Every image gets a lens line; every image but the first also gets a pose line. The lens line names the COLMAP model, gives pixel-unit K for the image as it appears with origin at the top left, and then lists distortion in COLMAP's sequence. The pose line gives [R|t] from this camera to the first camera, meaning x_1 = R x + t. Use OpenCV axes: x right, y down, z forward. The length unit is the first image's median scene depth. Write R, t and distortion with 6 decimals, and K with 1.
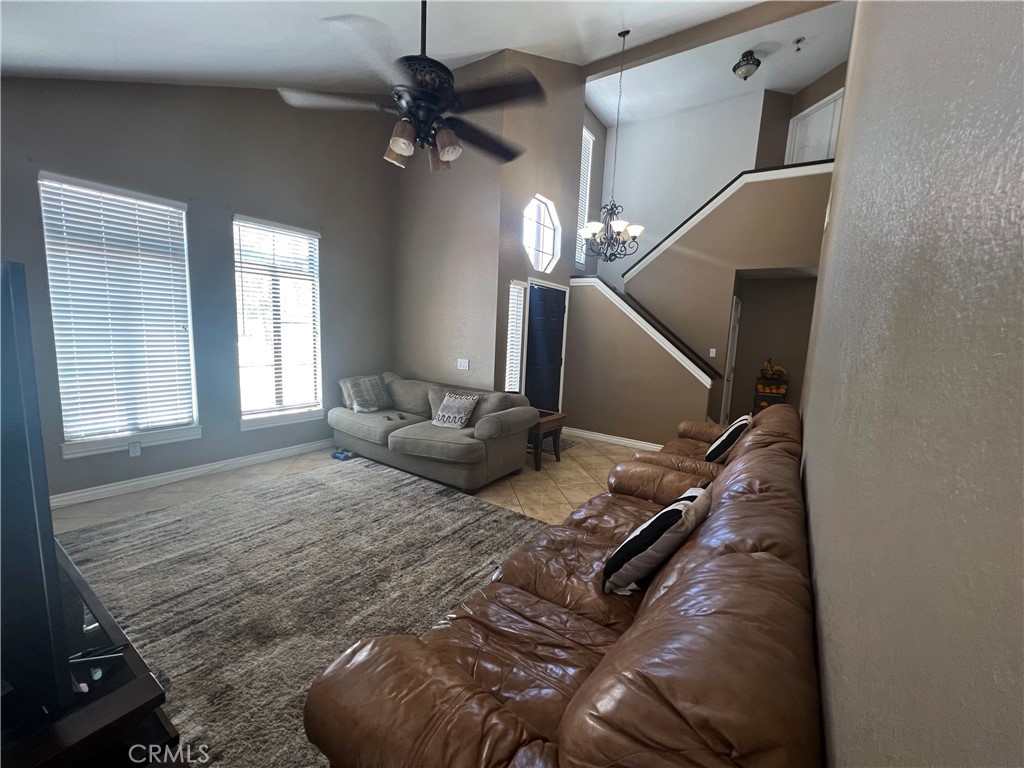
lens RADIAL K [[414.0, 0, 513.8], [0, 414.0, 385.2], [0, 0, 1]] dist [-0.001453, -0.000069]
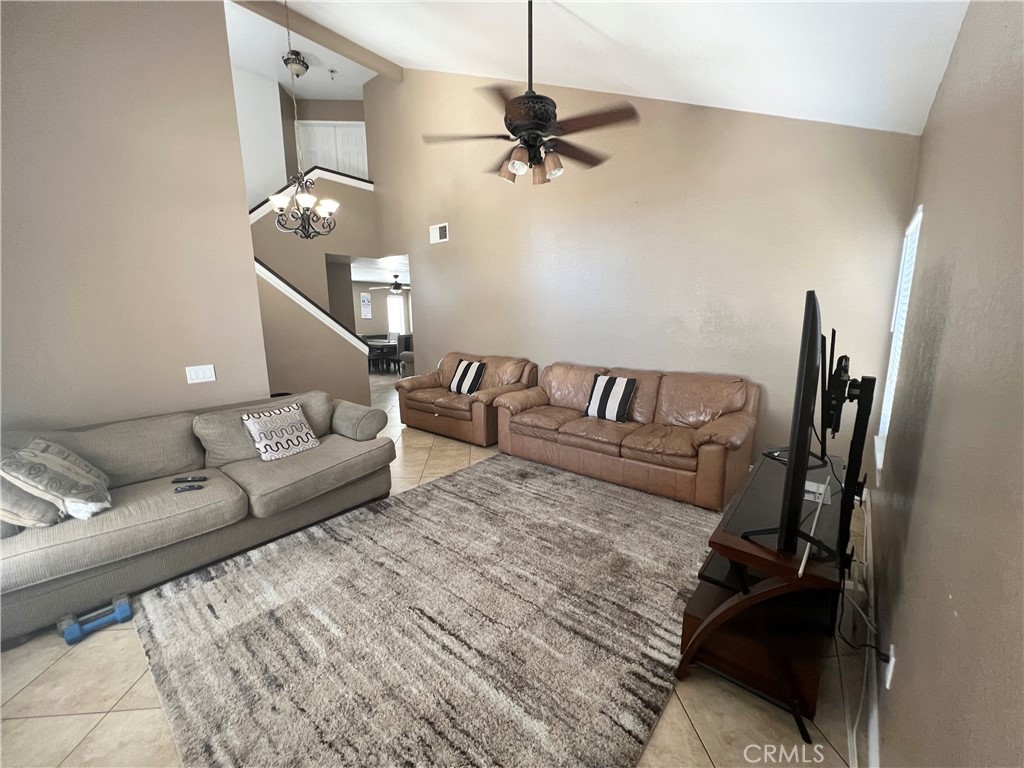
lens RADIAL K [[414.0, 0, 514.6], [0, 414.0, 383.6], [0, 0, 1]] dist [-0.001453, -0.000069]
pose [[0.080988, -0.213515, 0.973577, -1.010364], [0.142548, 0.969226, 0.200702, -0.135547], [-0.986469, 0.122527, 0.108932, 0.645374]]
